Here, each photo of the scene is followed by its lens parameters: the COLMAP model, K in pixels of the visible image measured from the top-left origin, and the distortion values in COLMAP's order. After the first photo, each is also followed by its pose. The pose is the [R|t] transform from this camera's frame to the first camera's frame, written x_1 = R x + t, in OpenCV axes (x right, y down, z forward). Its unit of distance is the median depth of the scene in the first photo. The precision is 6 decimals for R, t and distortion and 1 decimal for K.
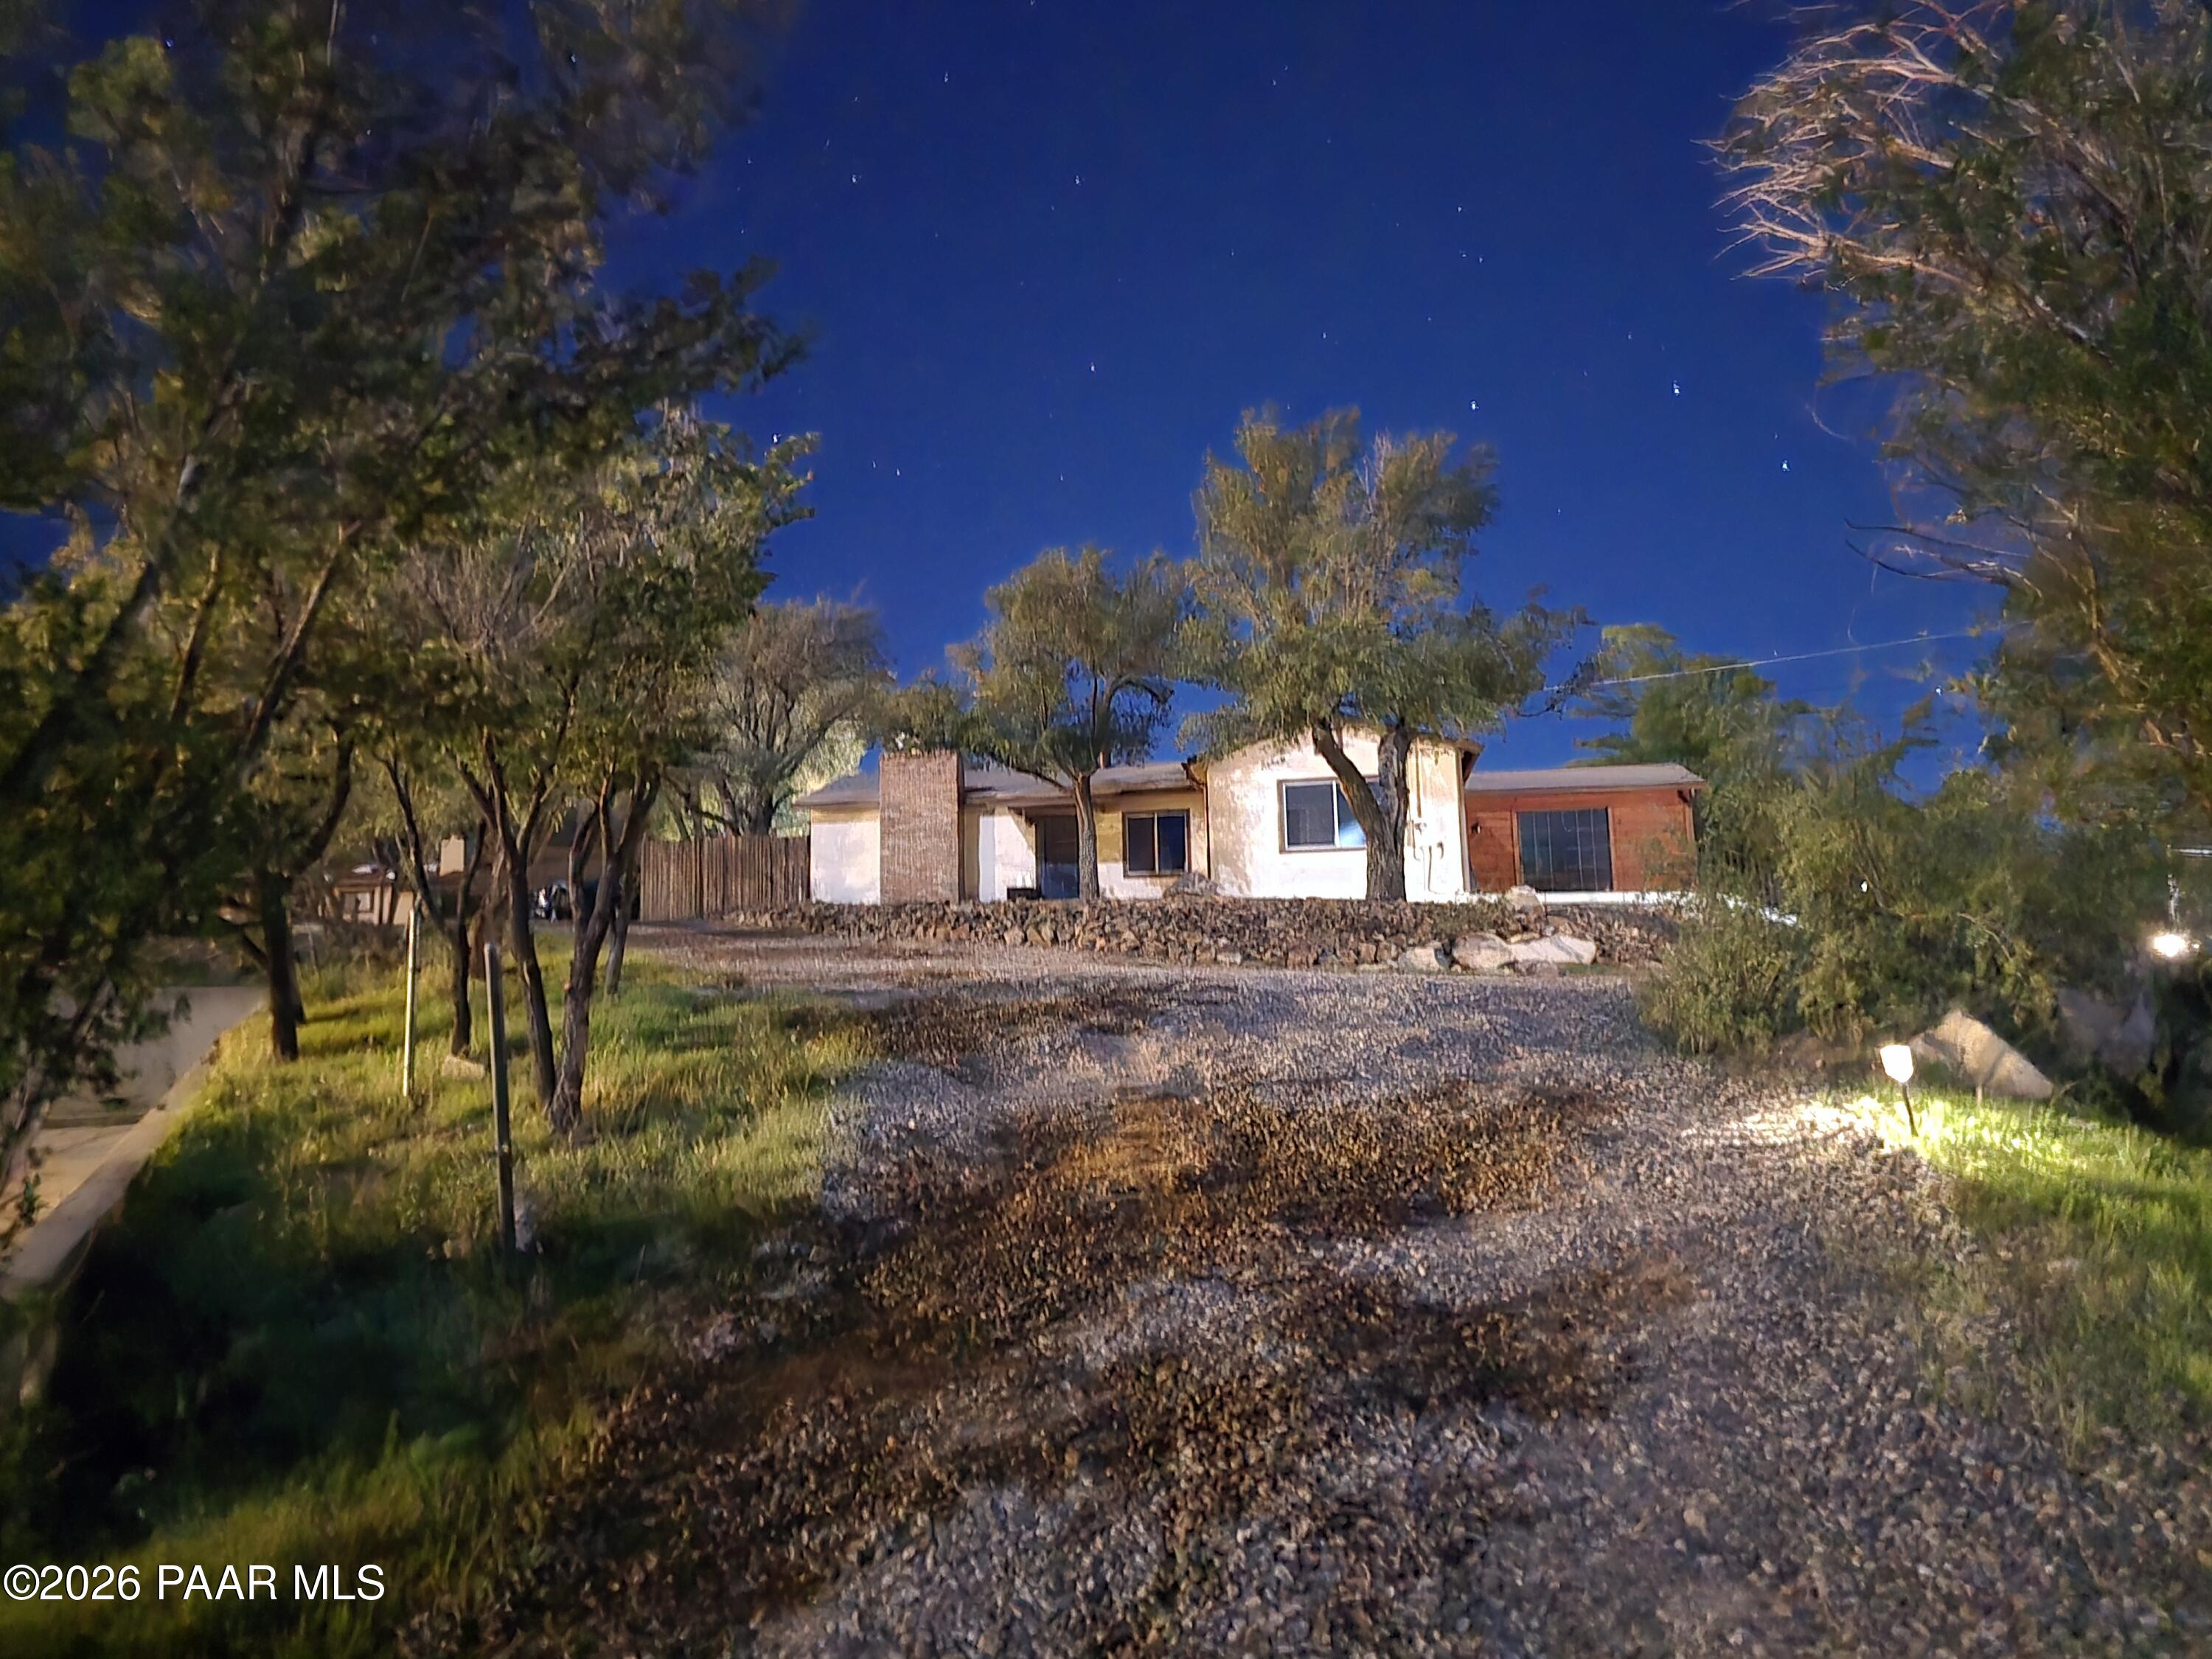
lens RADIAL K [[1482.3, 0, 1097.2], [0, 1482.3, 838.0], [0, 0, 1]] dist [0.071304, -0.000061]
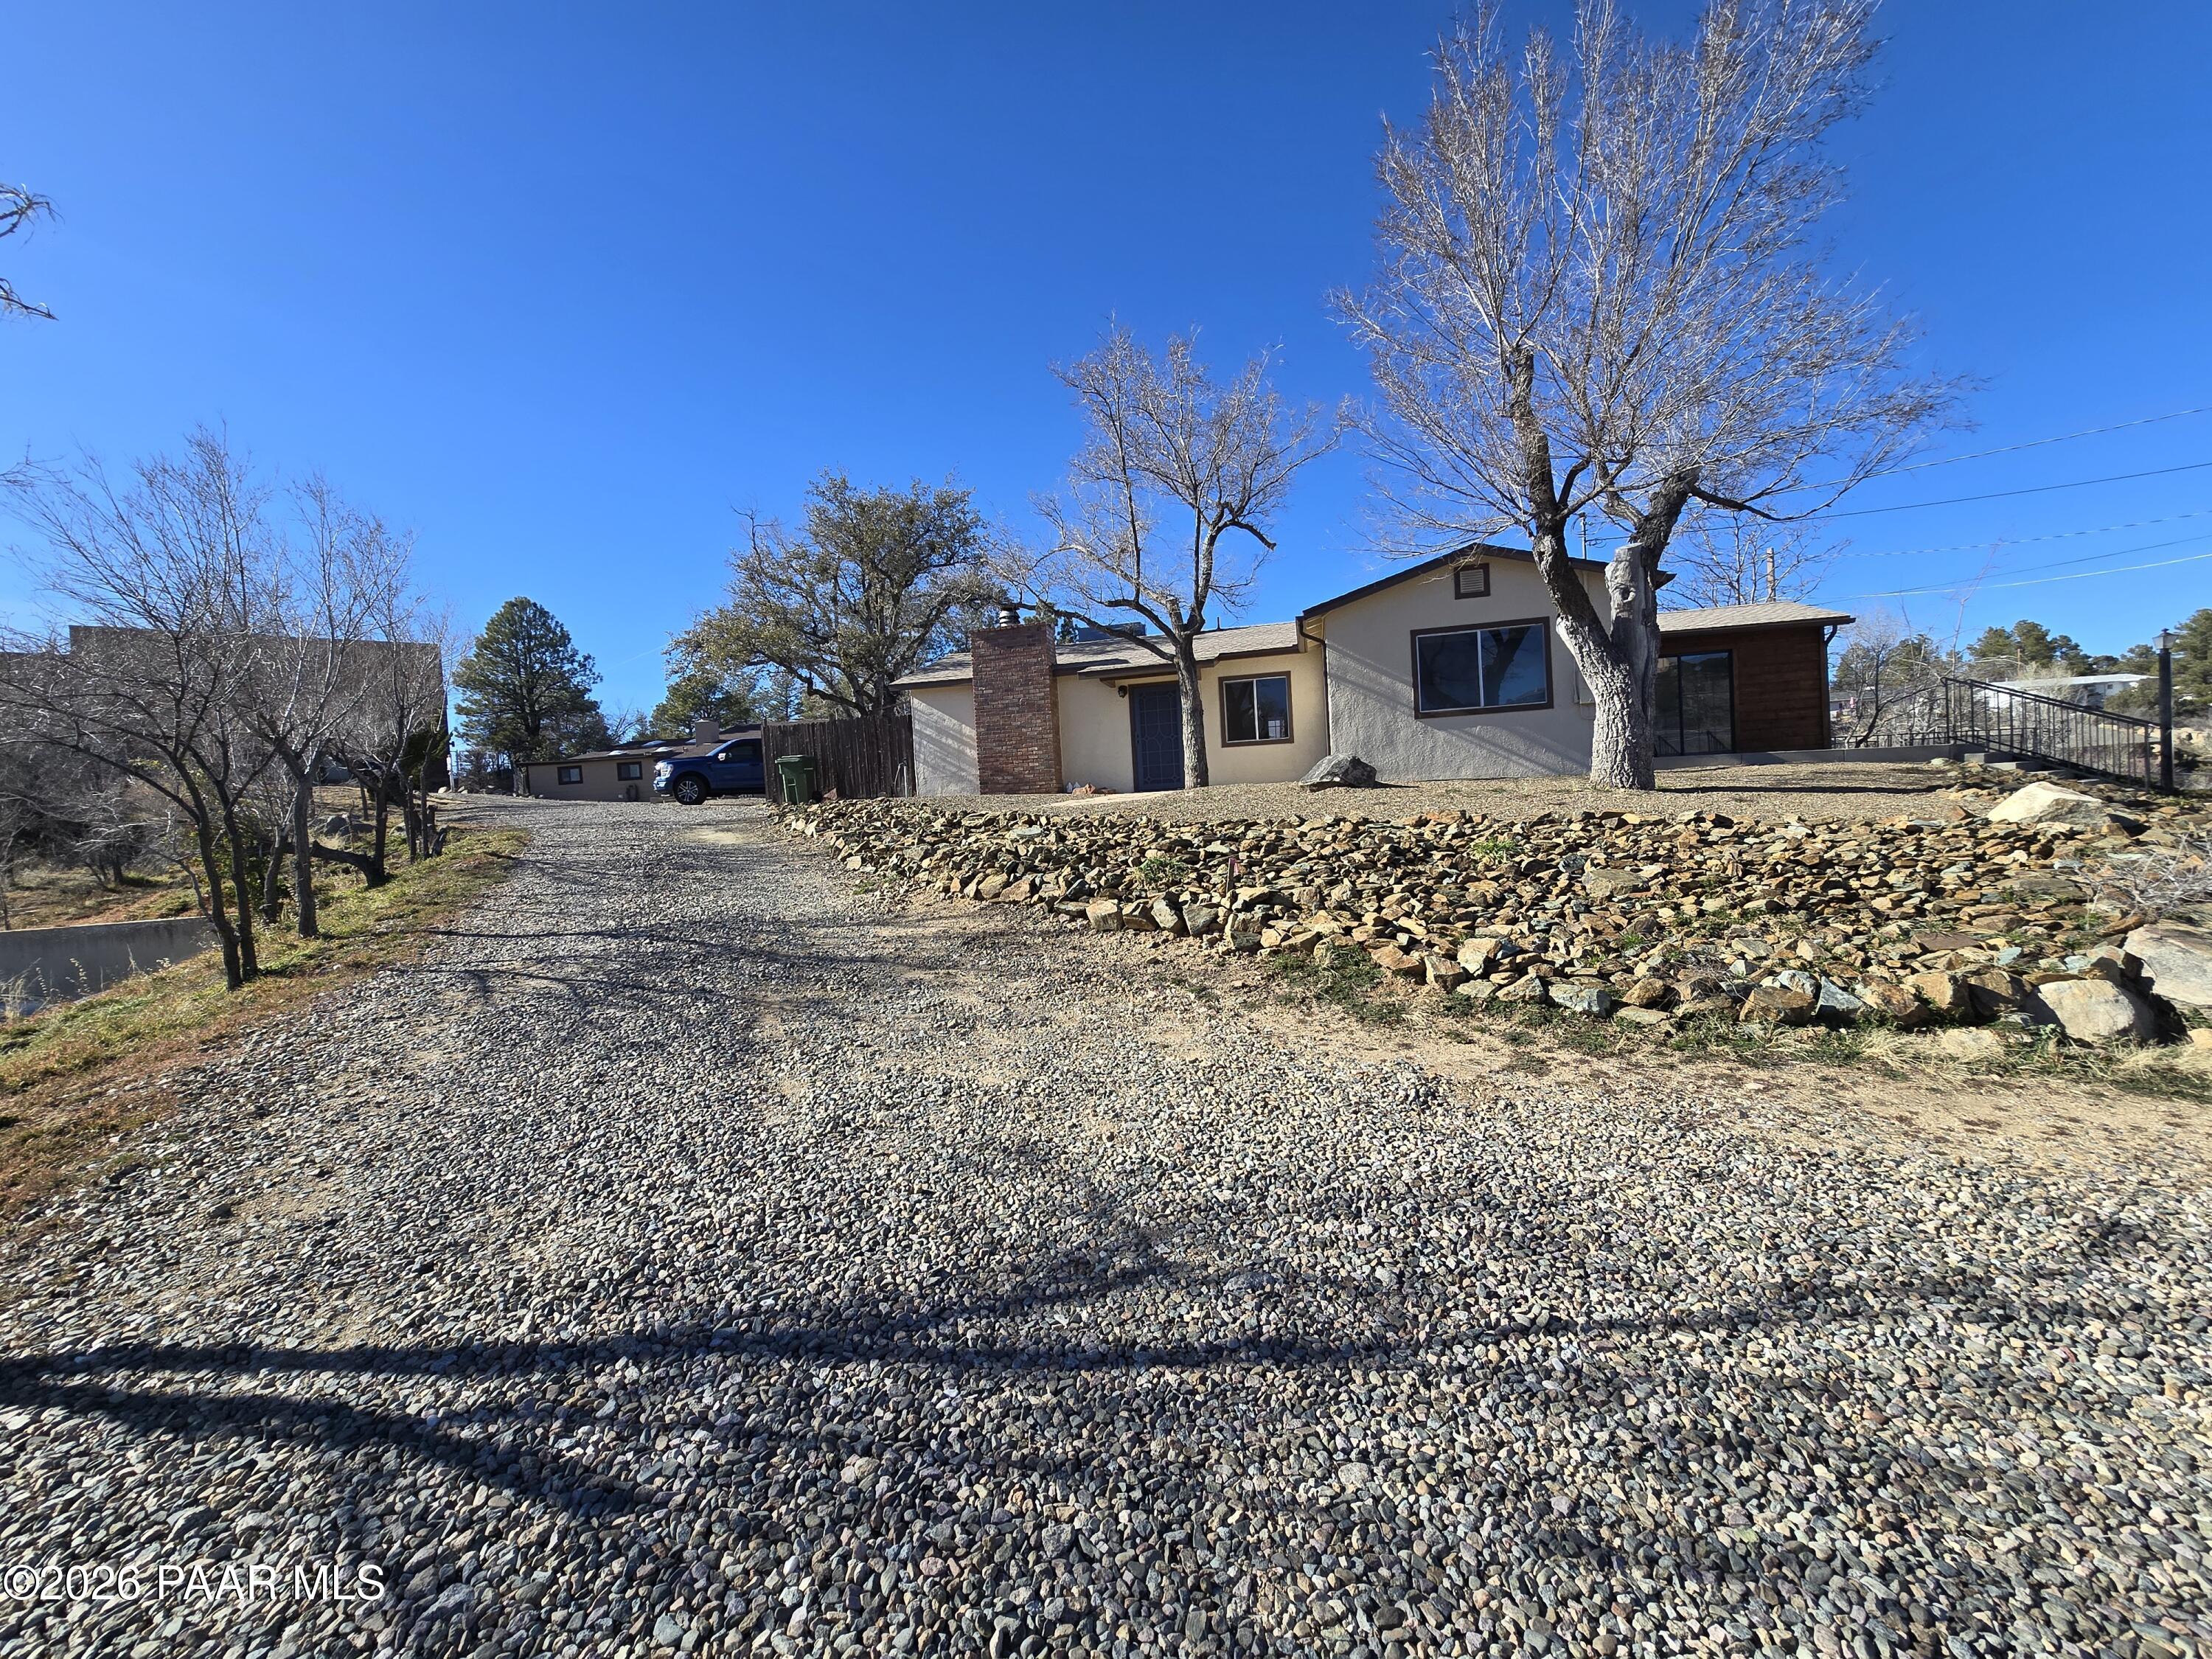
lens RADIAL K [[901.0, 0, 1118.4], [0, 901.0, 844.9], [0, 0, 1]] dist [-0.003763, 0.002602]
pose [[0.998159, -0.038805, -0.046606, -0.026368], [0.045915, 0.985602, 0.162726, -0.011725], [0.039621, -0.164567, 0.985570, 0.521810]]
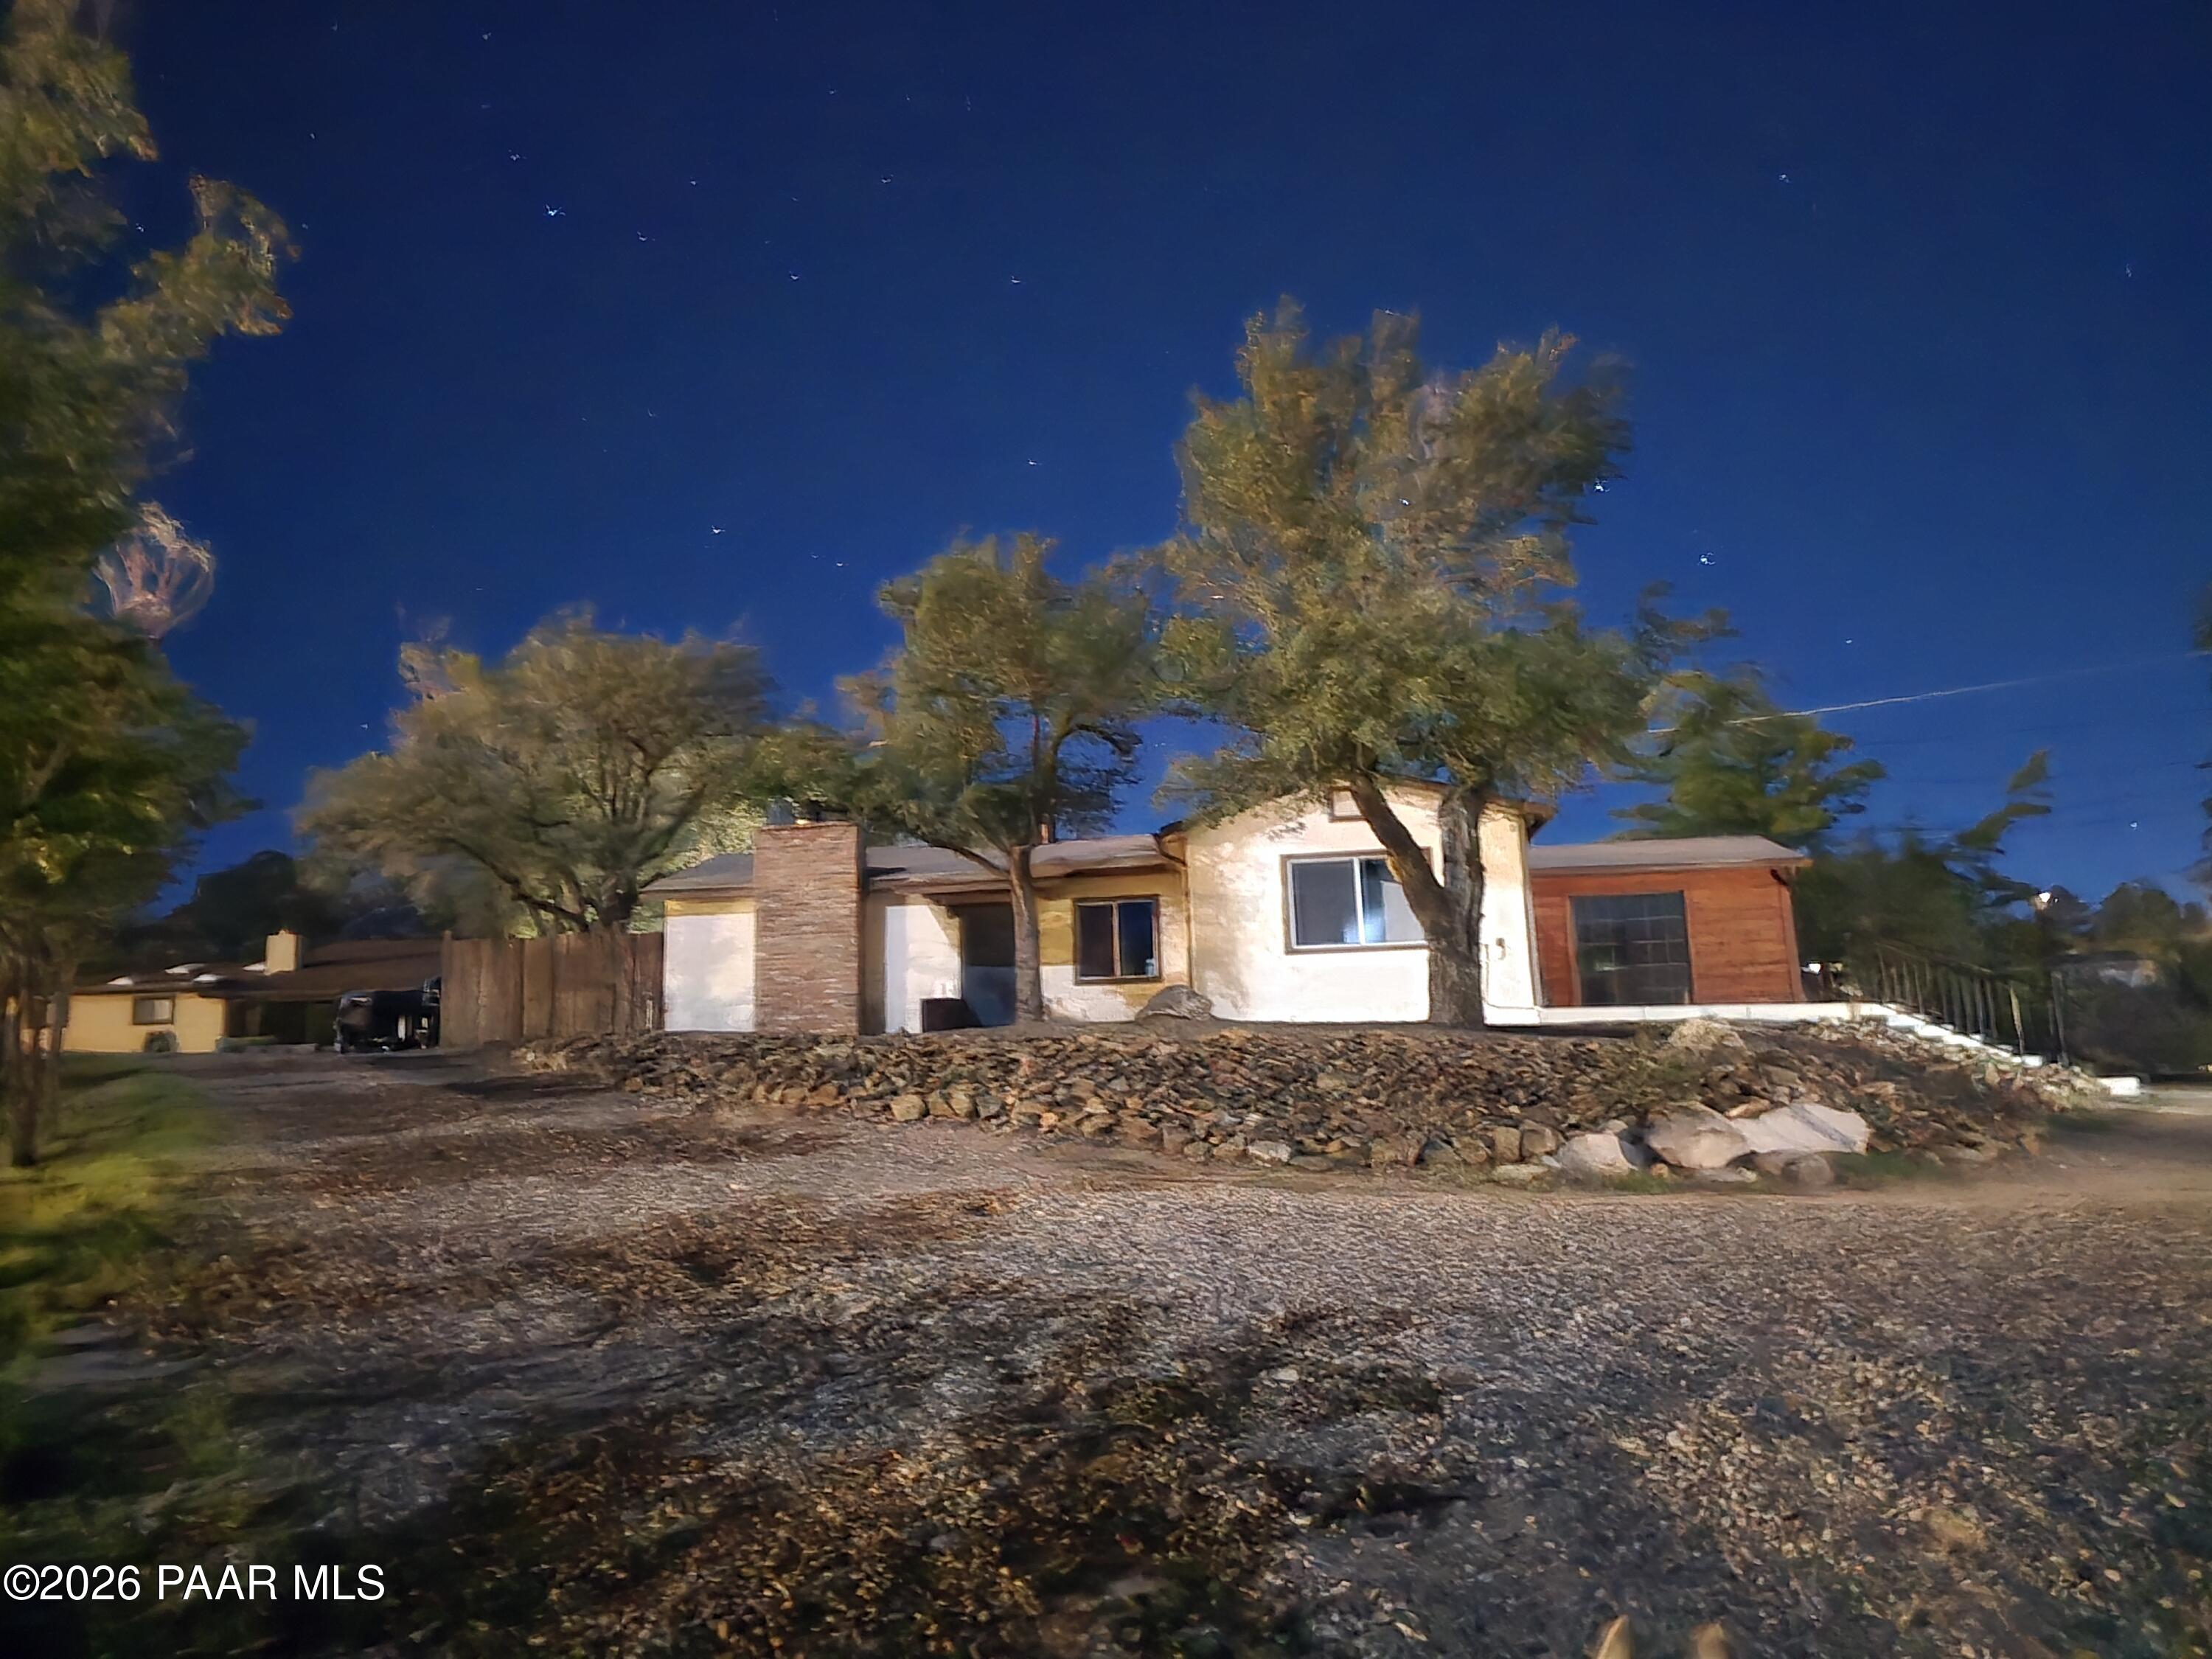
lens RADIAL K [[1482.3, 0, 1120.2], [0, 1482.3, 834.0], [0, 0, 1]] dist [0.071304, -0.000061]
pose [[0.998441, -0.003500, 0.055706, -0.001531], [0.006784, 0.998242, -0.058872, -0.007461], [-0.055402, 0.059158, 0.996710, 0.293582]]
